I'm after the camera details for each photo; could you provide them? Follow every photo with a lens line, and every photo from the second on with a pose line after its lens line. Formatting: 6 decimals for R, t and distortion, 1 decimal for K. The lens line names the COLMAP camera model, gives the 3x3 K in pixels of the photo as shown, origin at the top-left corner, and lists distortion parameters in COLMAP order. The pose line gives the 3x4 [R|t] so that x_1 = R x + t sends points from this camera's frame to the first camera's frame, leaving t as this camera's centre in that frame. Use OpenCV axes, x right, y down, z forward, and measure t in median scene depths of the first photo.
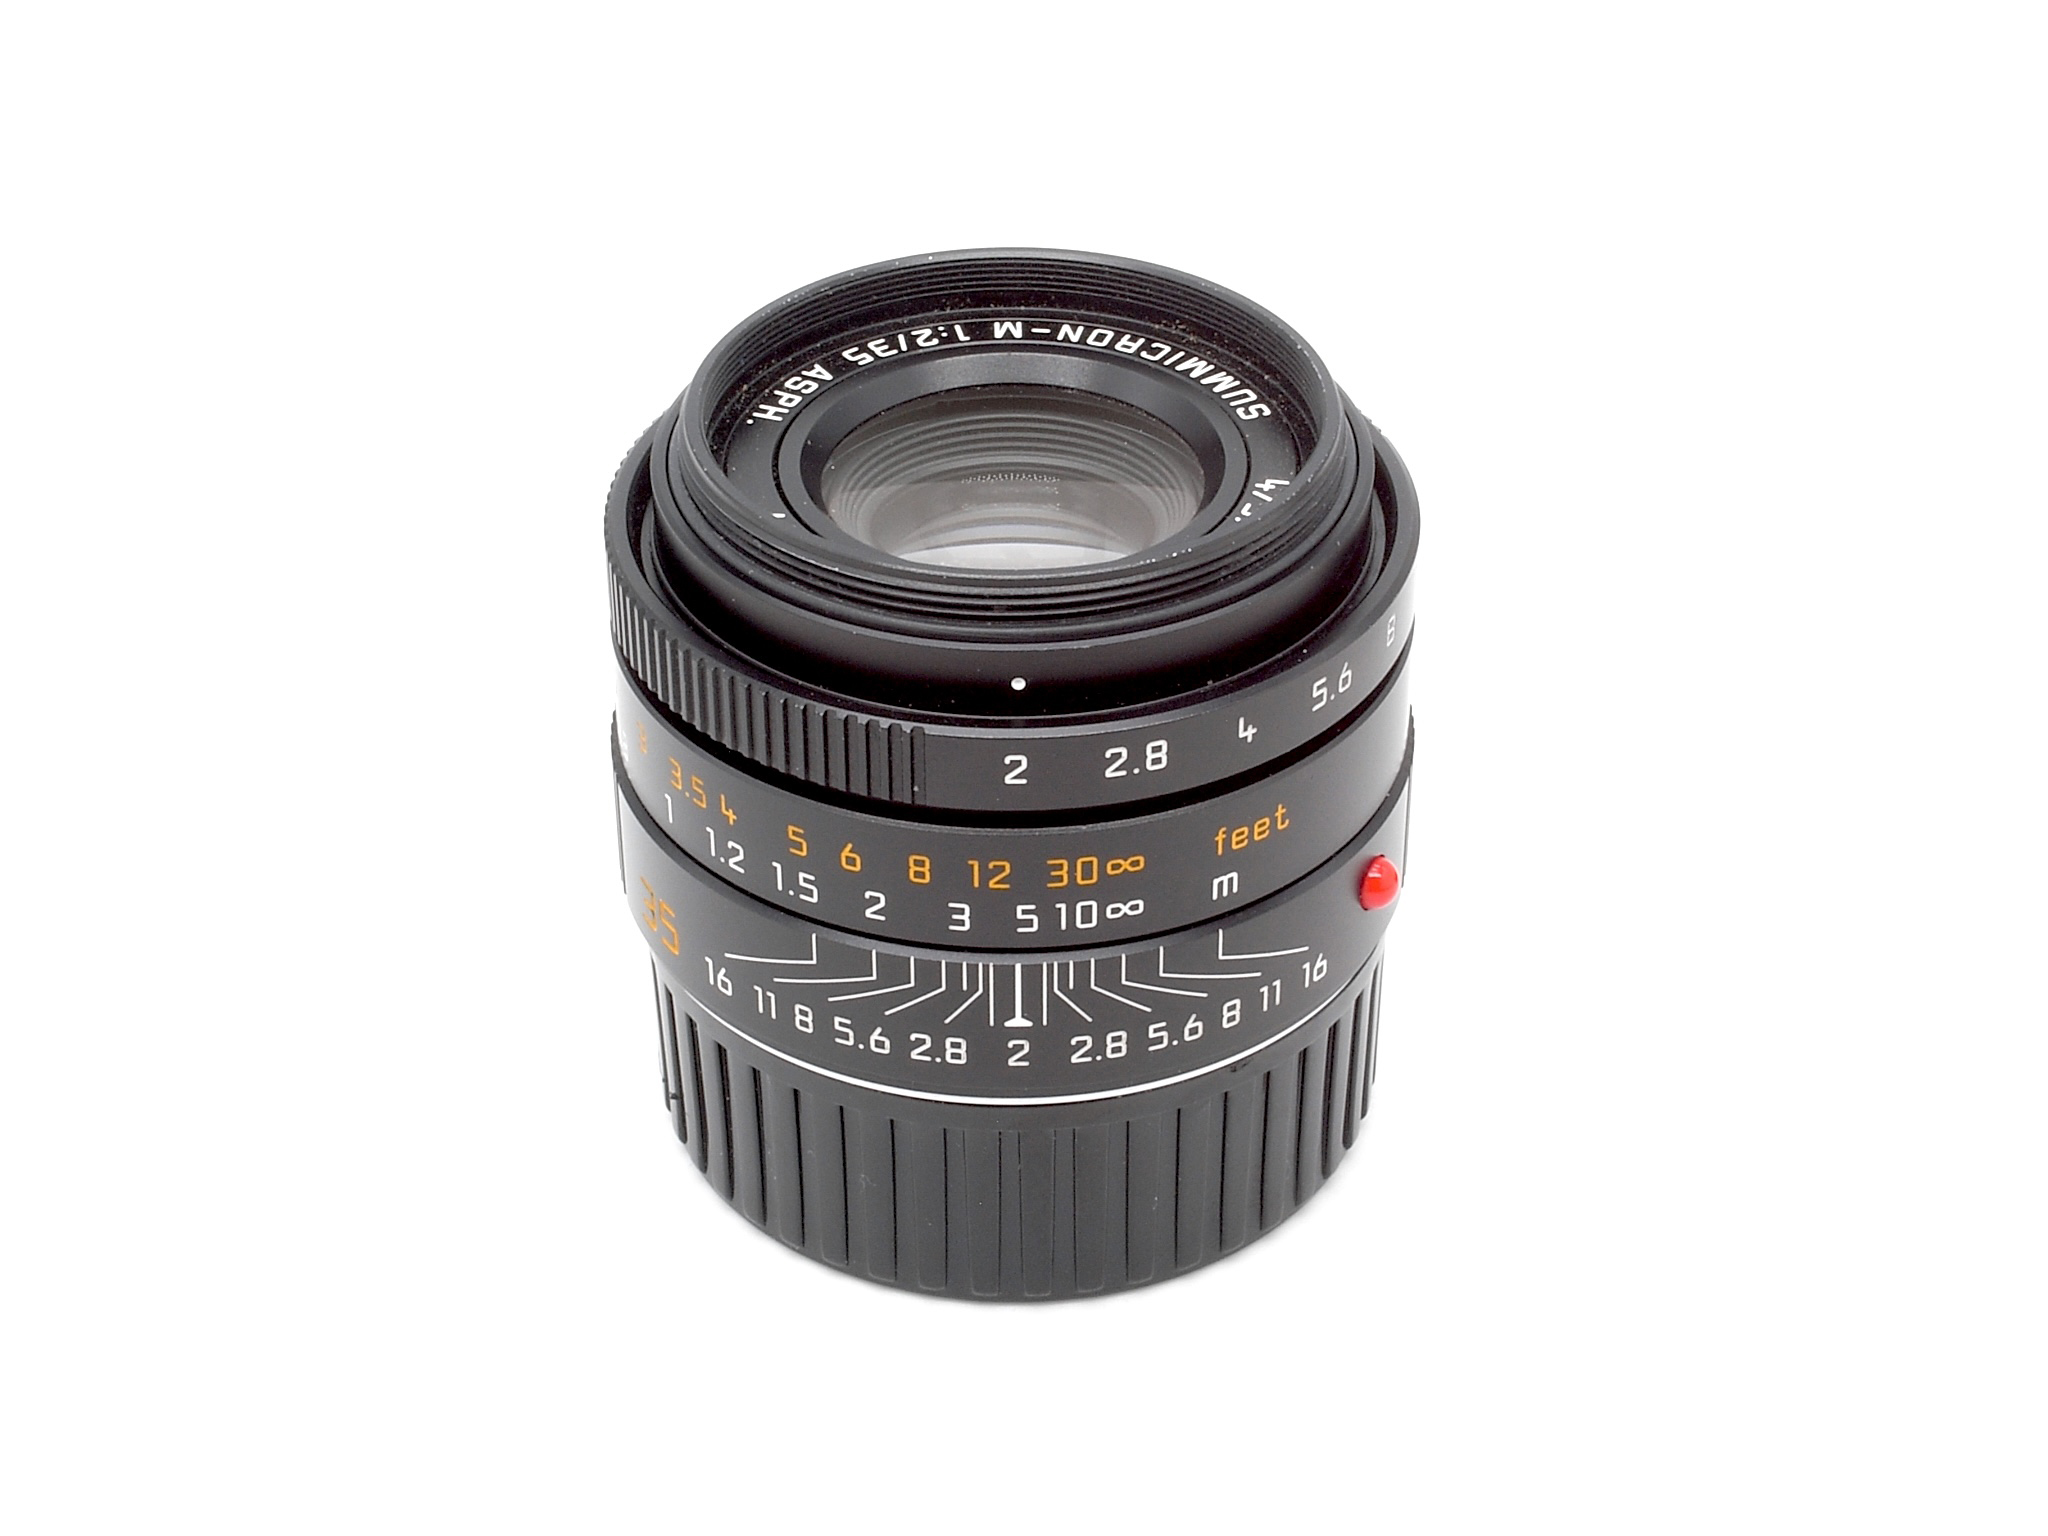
lens RADIAL K [[4038.5, 0, 1021.7], [0, 4038.5, 757.3], [0, 0, 1]] dist [0.085888, 0.000000]
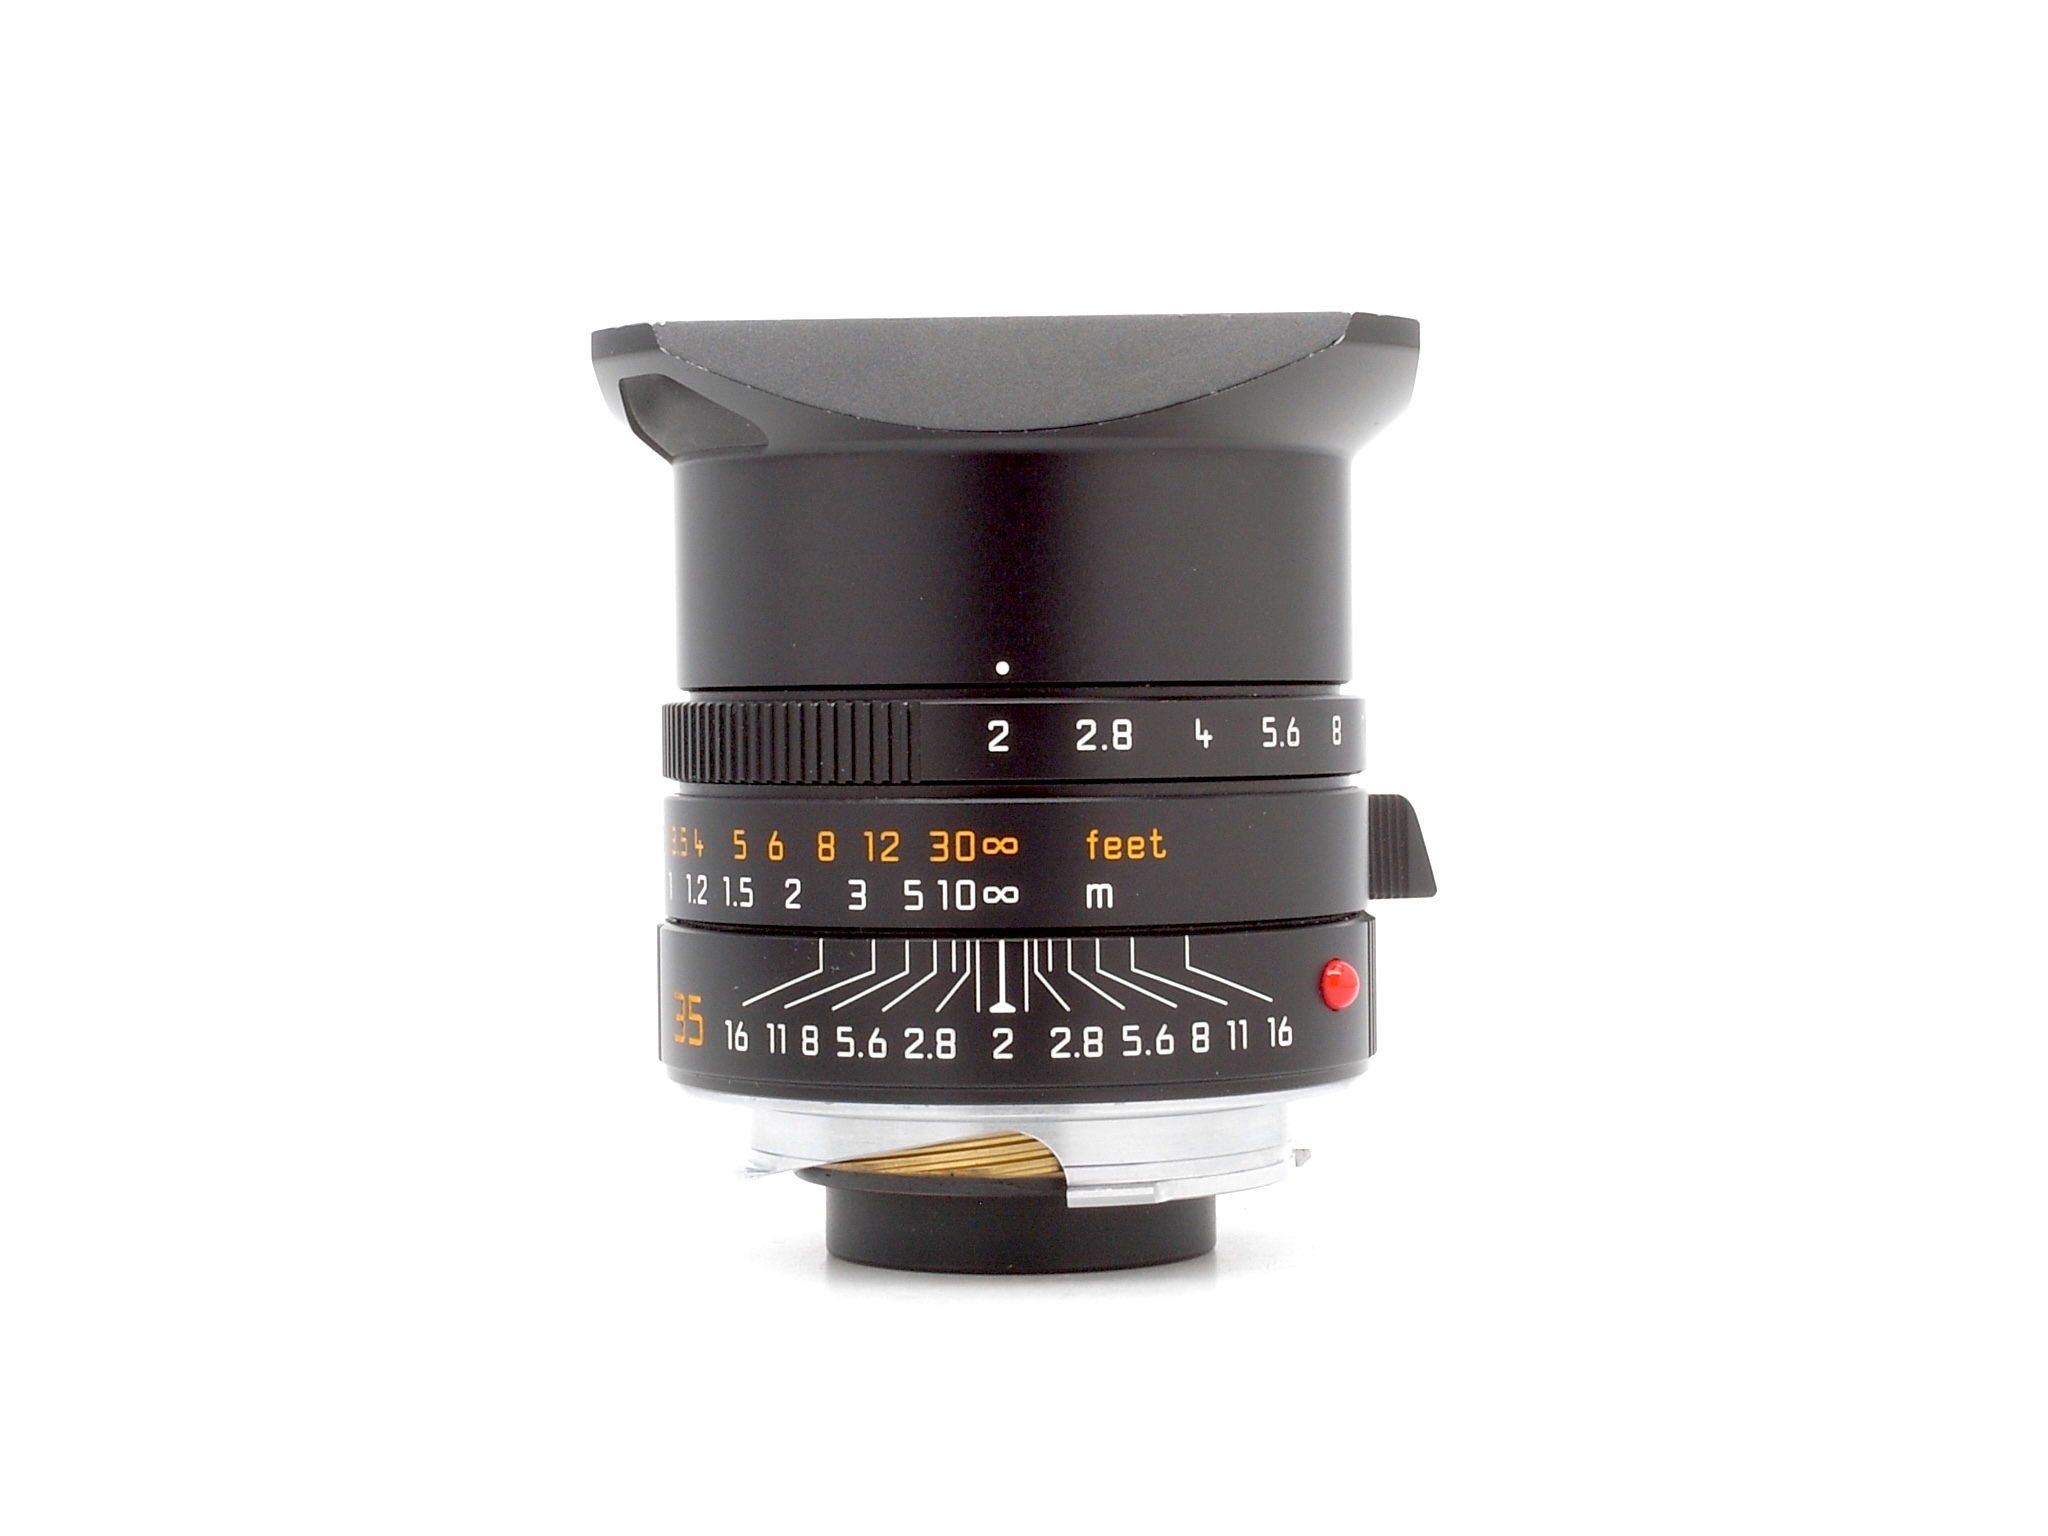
lens RADIAL K [[4038.5, 0, 1022.3], [0, 4038.5, 765.4], [0, 0, 1]] dist [0.085888, 0.000000]
pose [[0.998775, -0.008672, -0.048717, 0.057465], [-0.020190, 0.827421, -0.561218, 0.614825], [0.045176, 0.561515, 0.826233, 0.053920]]
